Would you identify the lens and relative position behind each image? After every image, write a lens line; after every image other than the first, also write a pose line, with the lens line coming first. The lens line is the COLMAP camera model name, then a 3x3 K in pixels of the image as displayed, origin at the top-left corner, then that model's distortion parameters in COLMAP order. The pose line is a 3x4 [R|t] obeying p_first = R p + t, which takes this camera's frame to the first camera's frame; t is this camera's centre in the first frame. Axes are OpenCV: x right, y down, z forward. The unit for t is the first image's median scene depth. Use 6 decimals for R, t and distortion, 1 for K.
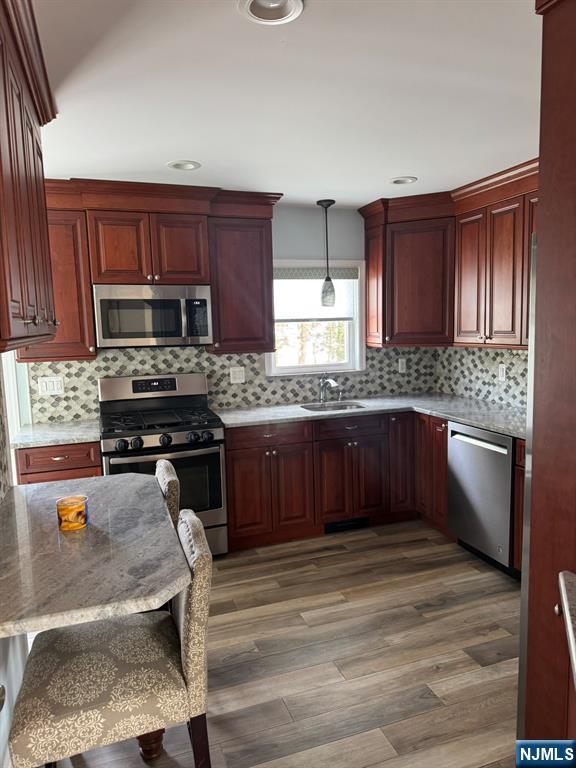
lens RADIAL K [[540.1, 0, 282.9], [0, 540.1, 384.9], [0, 0, 1]] dist [0.066396, -0.081989]
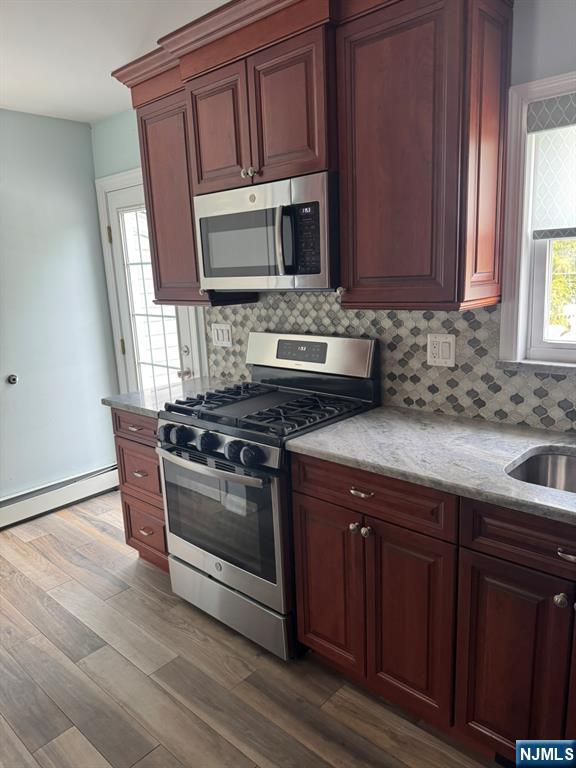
lens RADIAL K [[540.1, 0, 288.4], [0, 540.1, 385.5], [0, 0, 1]] dist [0.066396, -0.081989]
pose [[0.466250, 0.188895, -0.864251, 0.306291], [-0.067509, 0.981686, 0.178142, -0.069637], [0.882074, -0.024714, 0.470463, 0.664472]]
